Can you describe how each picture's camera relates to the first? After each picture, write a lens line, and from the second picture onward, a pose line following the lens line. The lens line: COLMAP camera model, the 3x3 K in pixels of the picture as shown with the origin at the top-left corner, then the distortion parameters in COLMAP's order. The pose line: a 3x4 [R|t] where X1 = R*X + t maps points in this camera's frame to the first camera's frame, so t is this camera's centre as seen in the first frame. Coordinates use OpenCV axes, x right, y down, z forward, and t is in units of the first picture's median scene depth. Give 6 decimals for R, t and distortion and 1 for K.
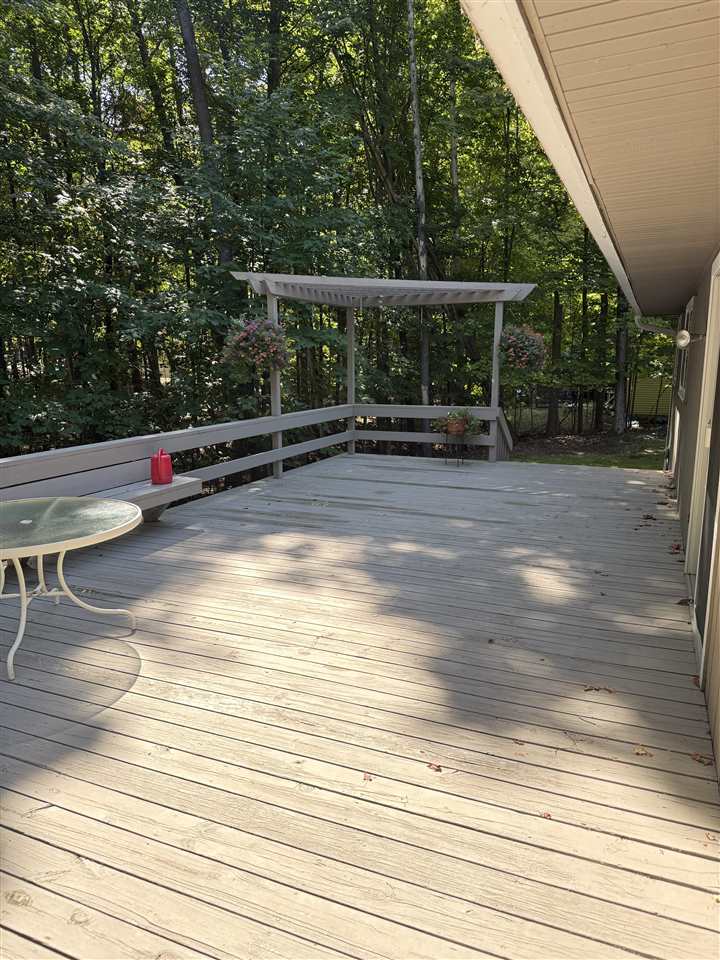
lens RADIAL K [[672.0, 0, 360.0], [0, 672.0, 480.0], [0, 0, 1]] dist [0.109620, -0.093087]
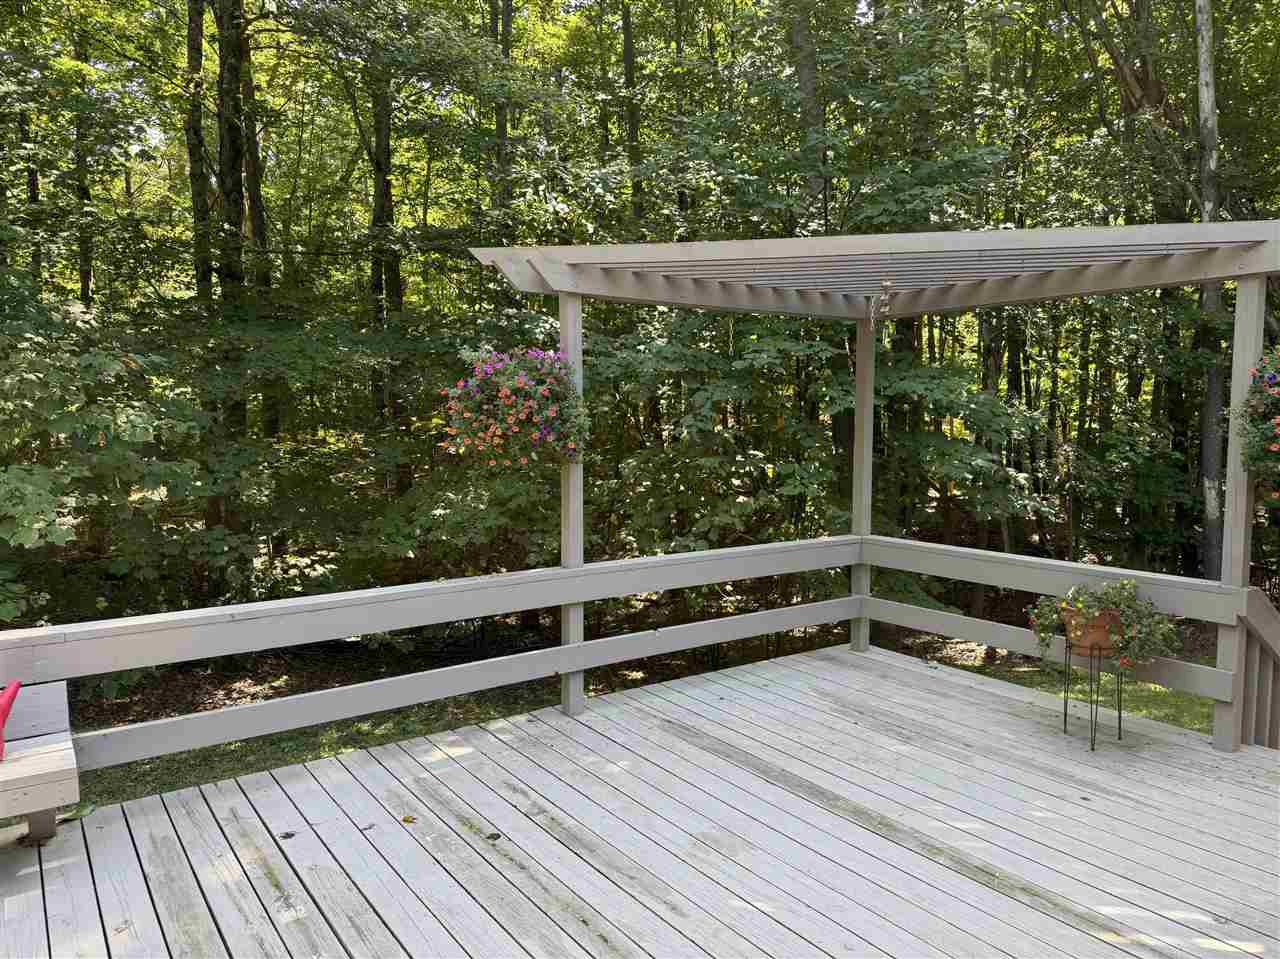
lens RADIAL K [[896.0, 0, 640.0], [0, 896.0, 479.5], [0, 0, 1]] dist [0.109620, -0.093087]
pose [[0.855942, 0.032581, -0.516045, 0.205029], [-0.093690, 0.991266, -0.092815, -0.100368], [0.508513, 0.127793, 0.851518, 0.521408]]
